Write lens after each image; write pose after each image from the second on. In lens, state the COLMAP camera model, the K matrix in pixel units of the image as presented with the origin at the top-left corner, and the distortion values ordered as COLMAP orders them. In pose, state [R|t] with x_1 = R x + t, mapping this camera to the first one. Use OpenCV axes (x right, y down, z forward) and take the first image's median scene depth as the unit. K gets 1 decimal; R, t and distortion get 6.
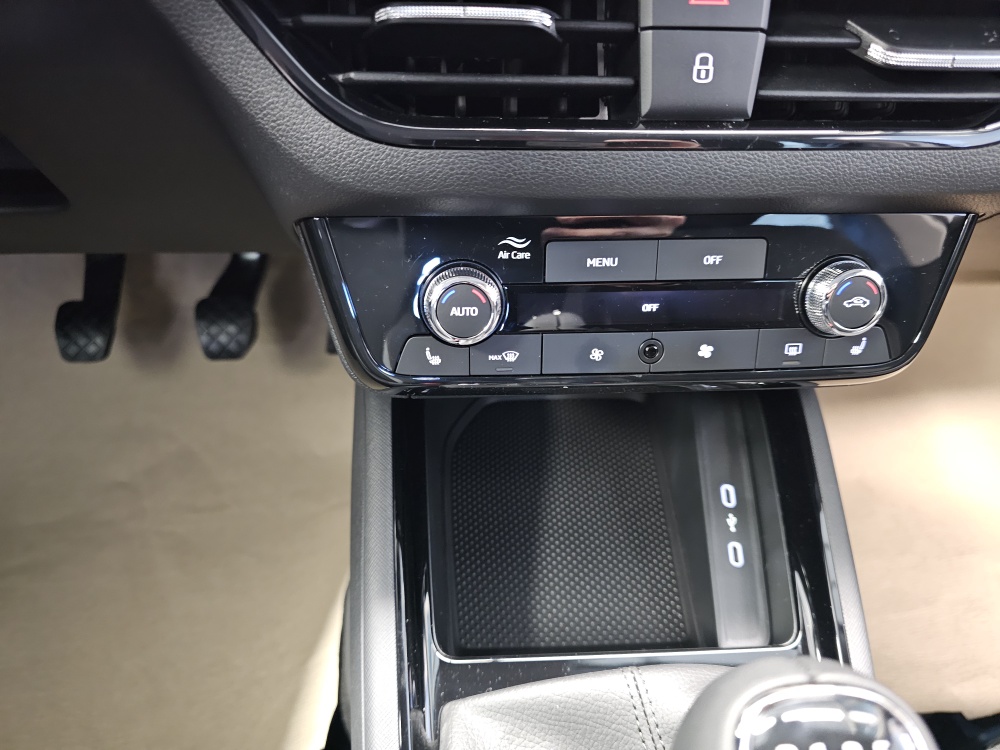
lens RADIAL K [[710.1, 0, 494.7], [0, 710.1, 391.4], [0, 0, 1]] dist [0.007806, -0.026944]
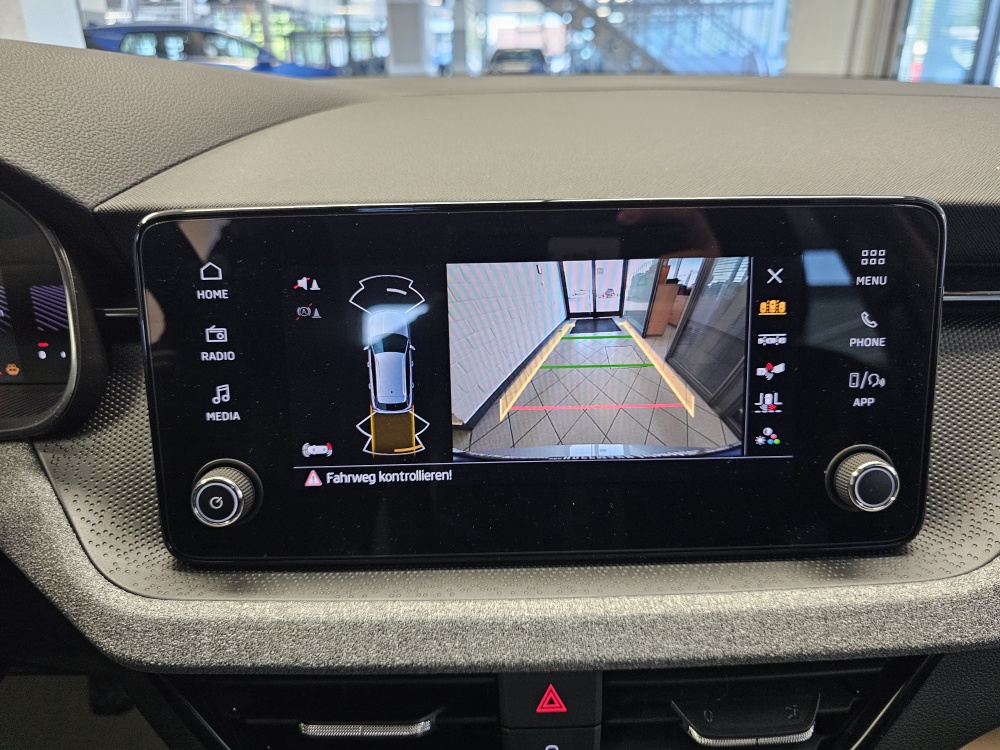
lens RADIAL K [[703.2, 0, 499.5], [0, 703.2, 363.1], [0, 0, 1]] dist [0.004965, -0.022770]
pose [[0.997635, -0.018745, -0.066132, 0.245243], [-0.002425, 0.951903, -0.306389, -0.612333], [0.068694, 0.305825, 0.949606, -0.351047]]
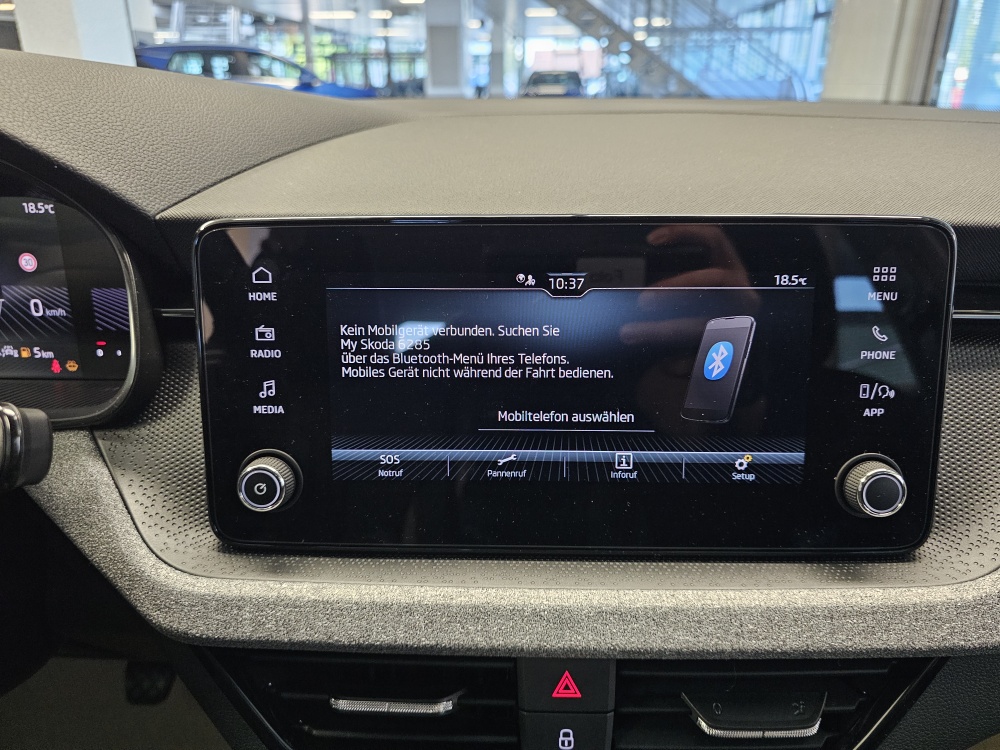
lens RADIAL K [[698.1, 0, 502.5], [0, 698.1, 372.1], [0, 0, 1]] dist [0.013134, -0.026739]
pose [[0.994617, 0.004555, -0.103524, 0.254510], [-0.037515, 0.947094, -0.318756, -0.569142], [0.096595, 0.320923, 0.942166, -0.403878]]
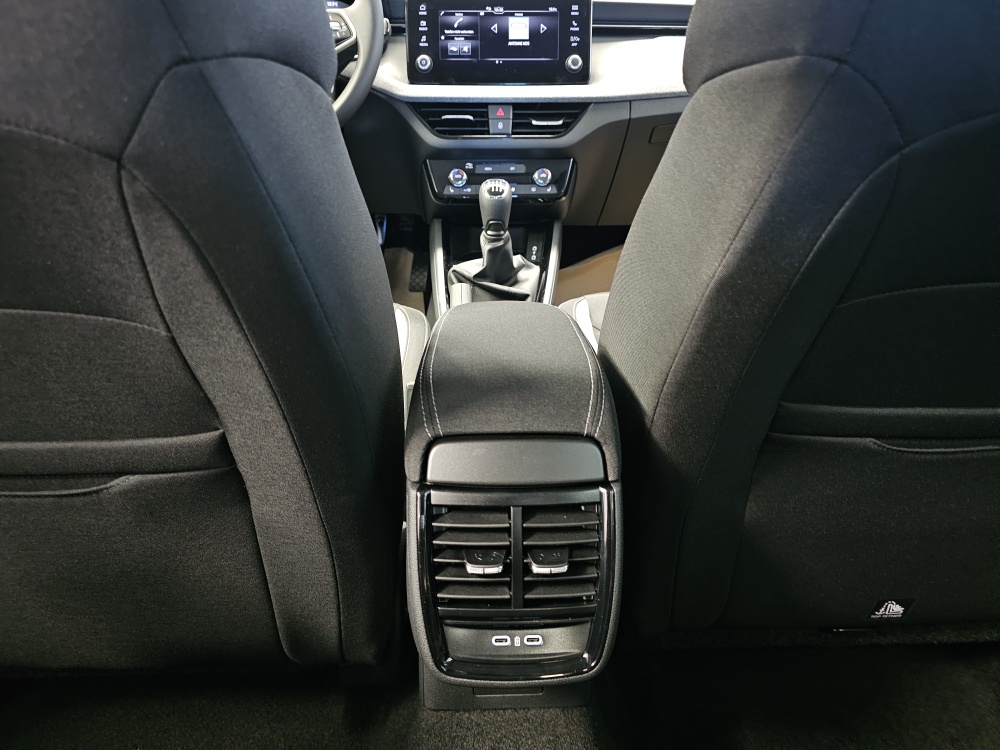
lens RADIAL K [[676.4, 0, 497.2], [0, 676.4, 361.1], [0, 0, 1]] dist [0.063424, -0.068361]
pose [[0.999151, -0.011021, -0.039695, 0.379320], [-0.000646, 0.959235, -0.282607, 2.319140], [0.041191, 0.282393, 0.958414, -2.950065]]
